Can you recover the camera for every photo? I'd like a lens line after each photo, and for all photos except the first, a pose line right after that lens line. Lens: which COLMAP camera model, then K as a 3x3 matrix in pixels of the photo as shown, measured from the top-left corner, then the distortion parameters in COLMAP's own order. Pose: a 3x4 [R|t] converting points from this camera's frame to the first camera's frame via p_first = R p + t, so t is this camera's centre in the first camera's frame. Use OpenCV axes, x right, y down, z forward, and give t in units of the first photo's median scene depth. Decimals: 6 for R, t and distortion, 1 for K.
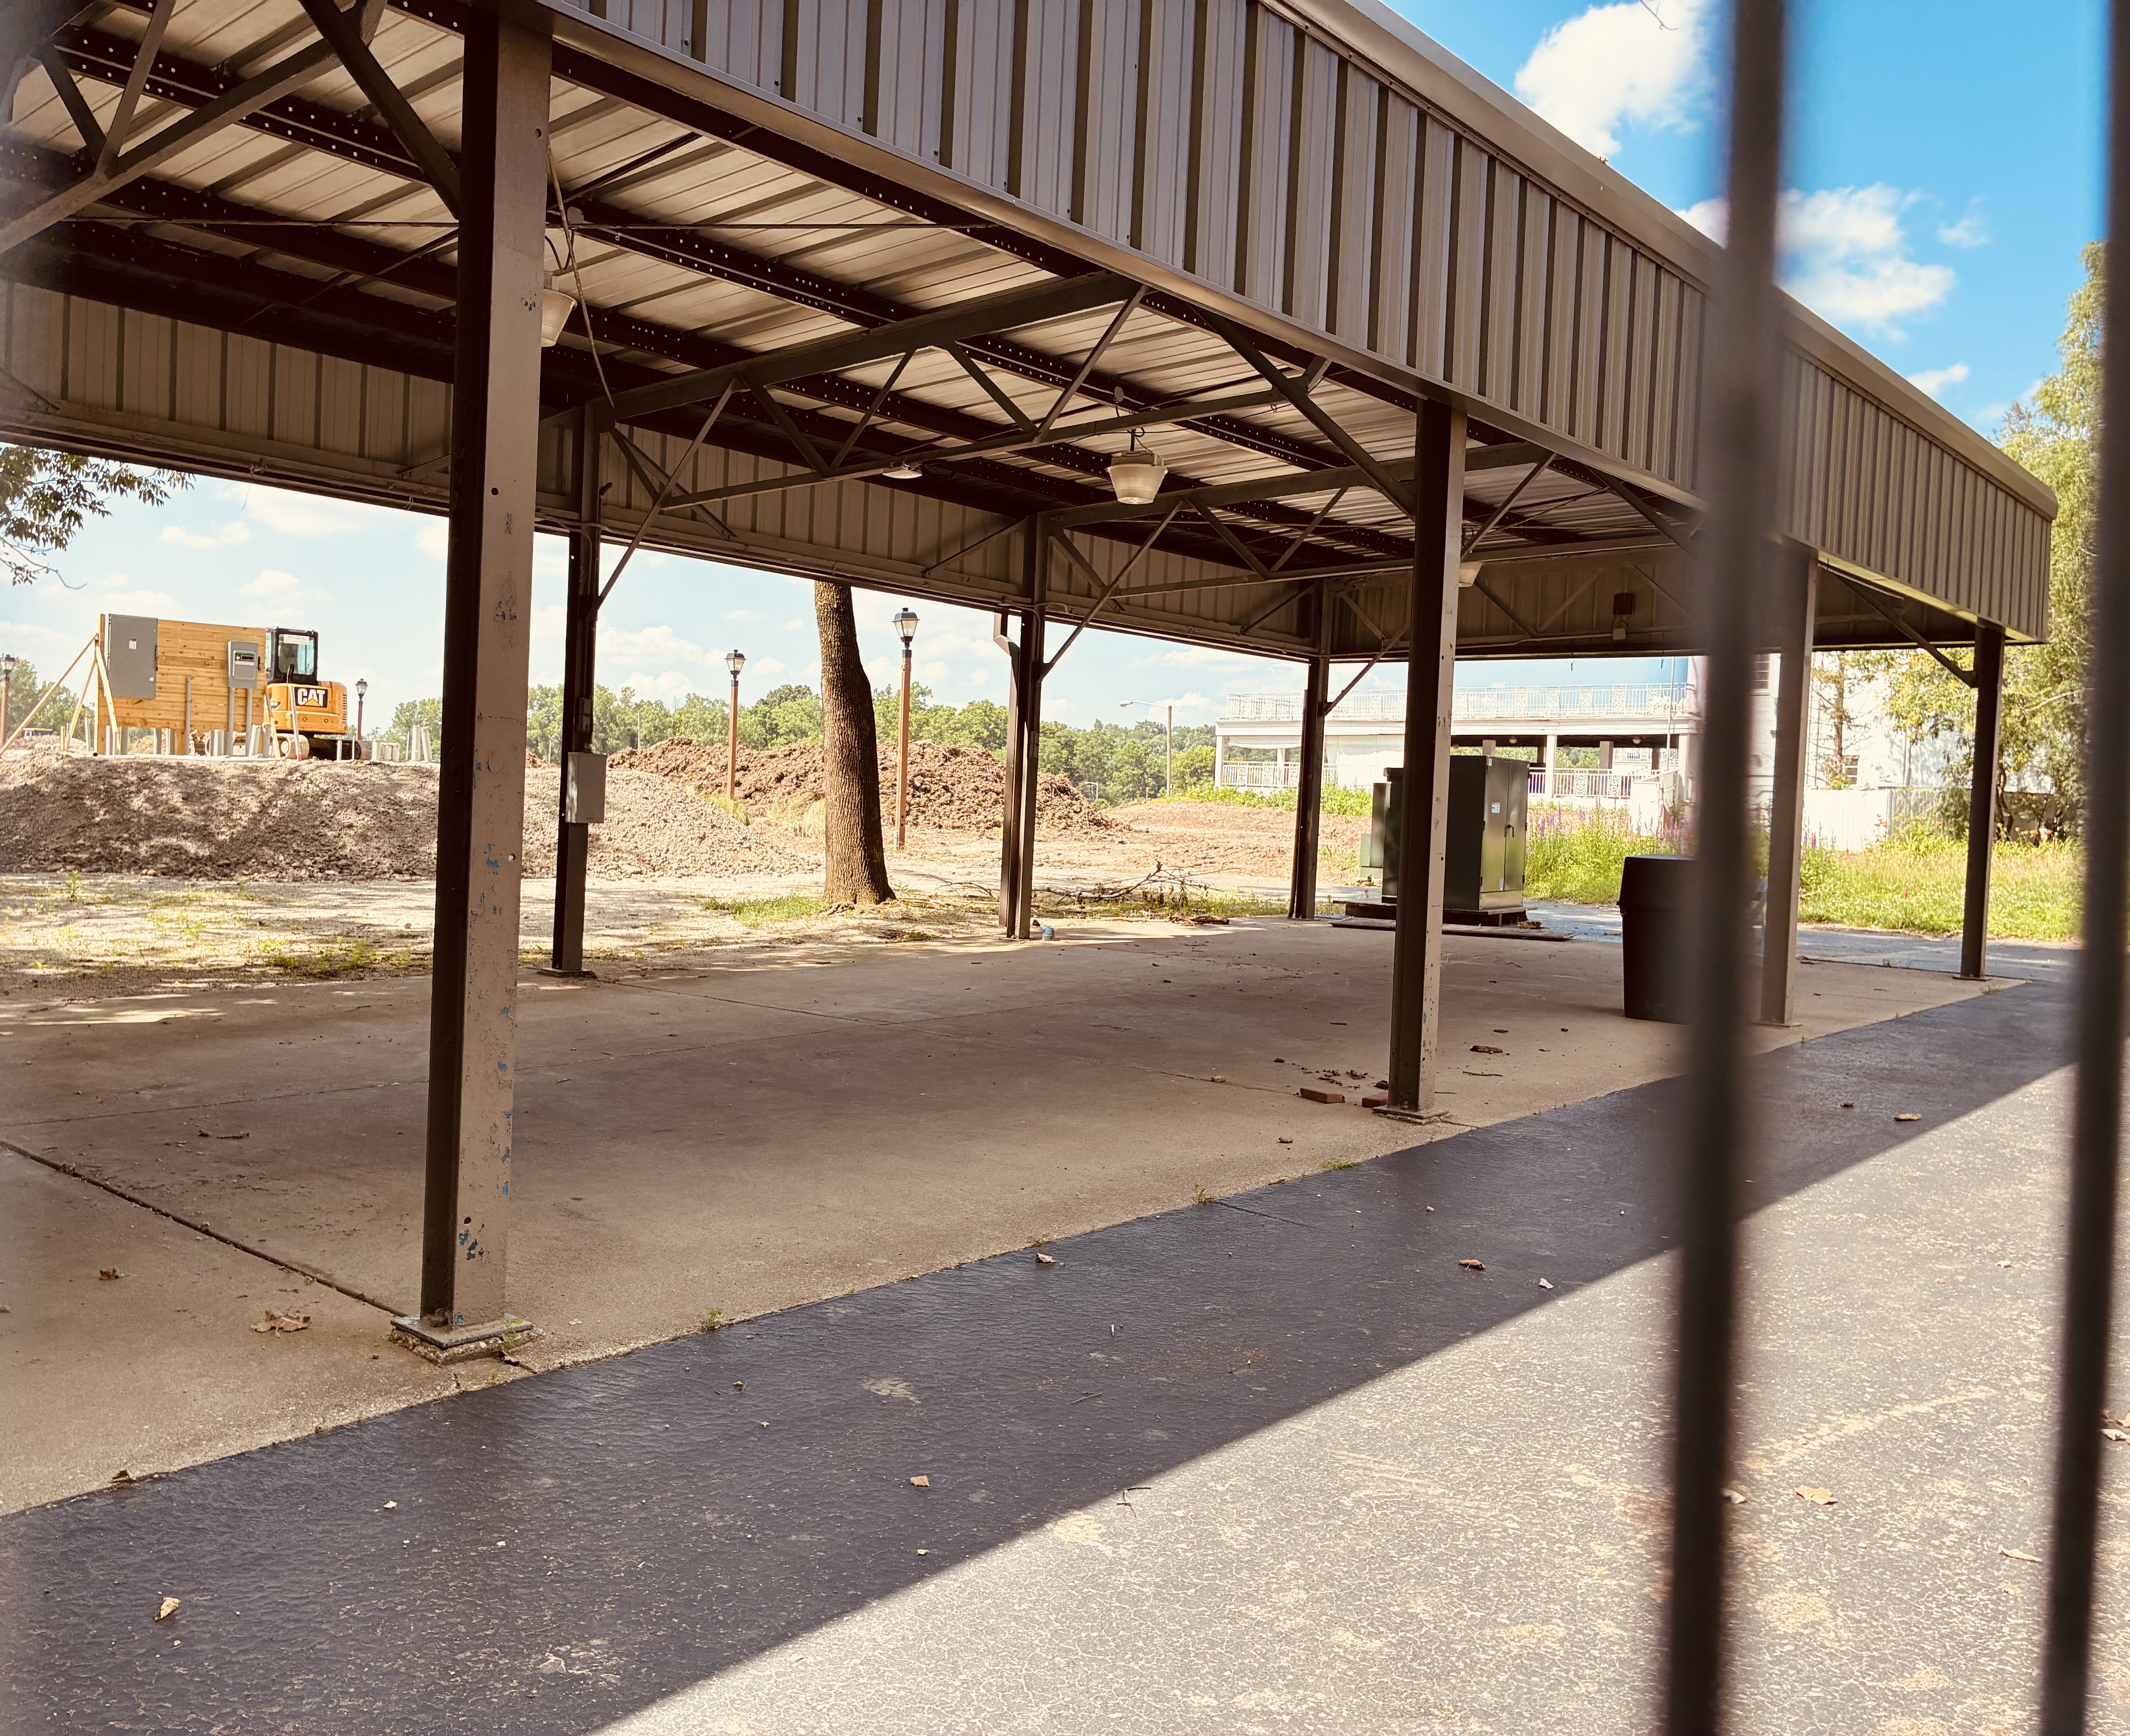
lens RADIAL K [[1721.7, 0, 1063.4], [0, 1721.7, 867.2], [0, 0, 1]] dist [-0.010175, -0.000657]
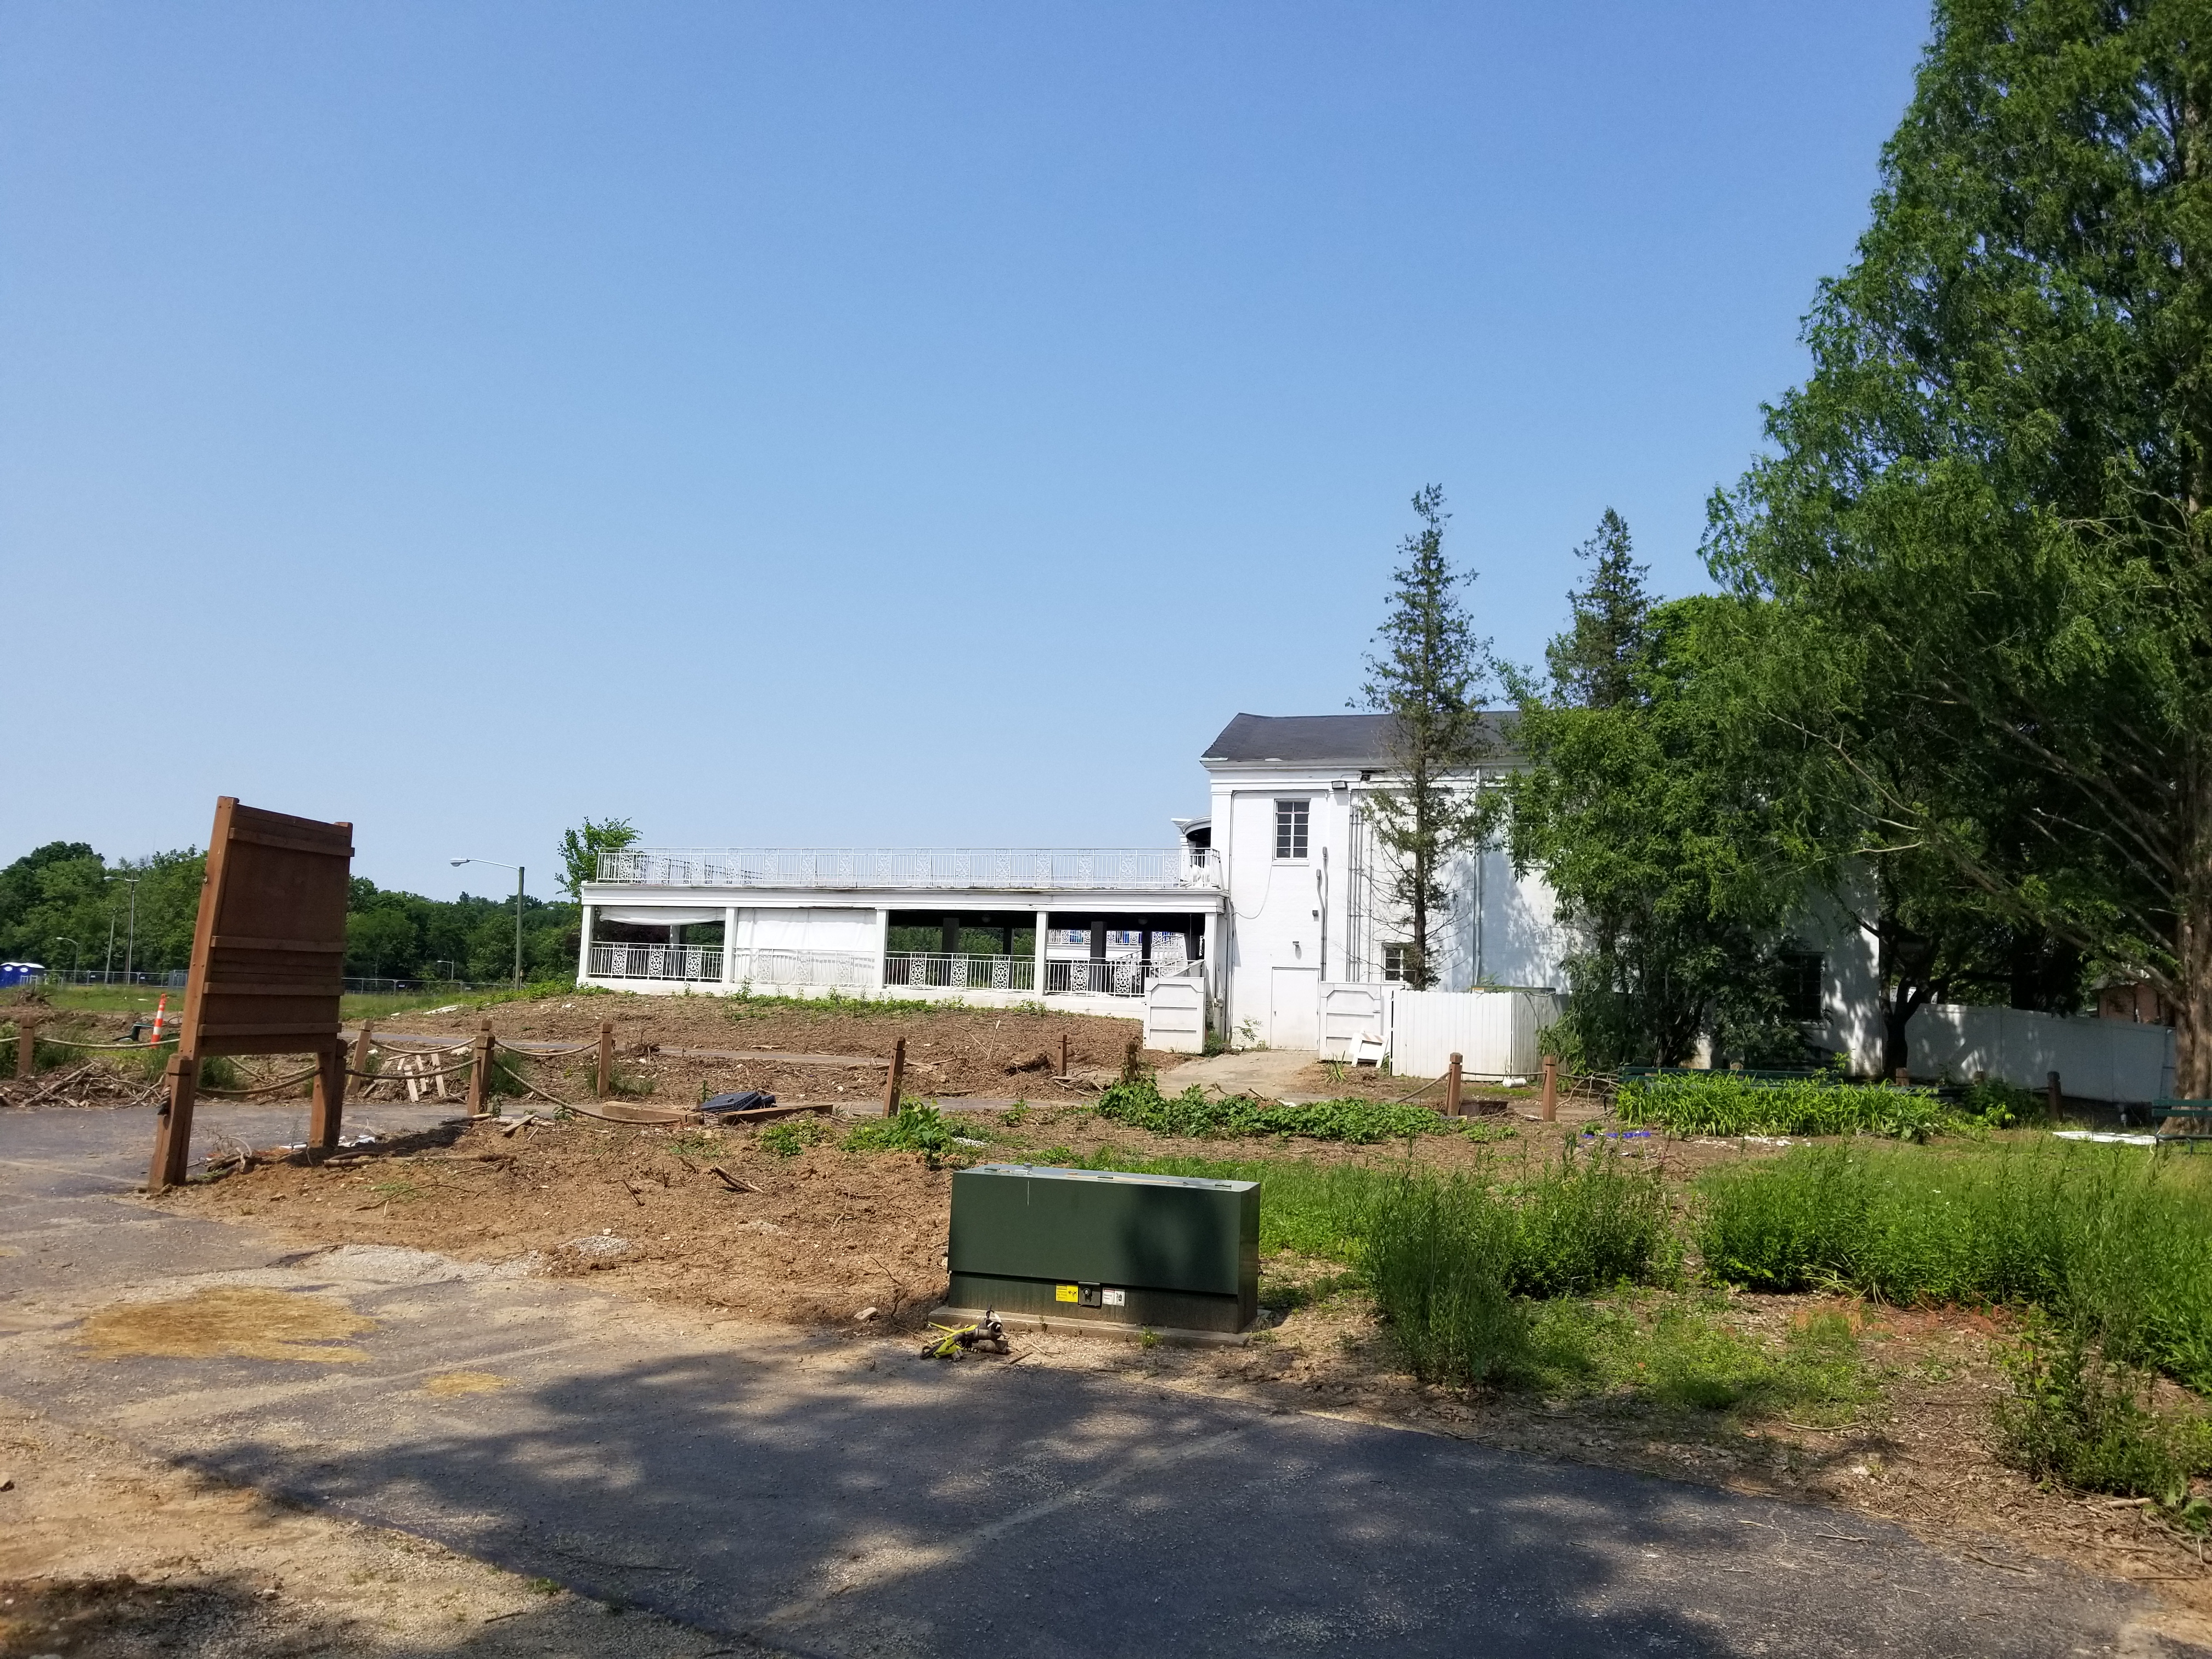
lens RADIAL K [[1603.1, 0, 1105.1], [0, 1603.1, 825.7], [0, 0, 1]] dist [-0.012607, -0.005594]
pose [[0.922965, 0.033857, 0.383392, 0.010905], [0.016629, 0.991685, -0.127606, -0.007273], [-0.384525, 0.124152, 0.914728, 0.103849]]
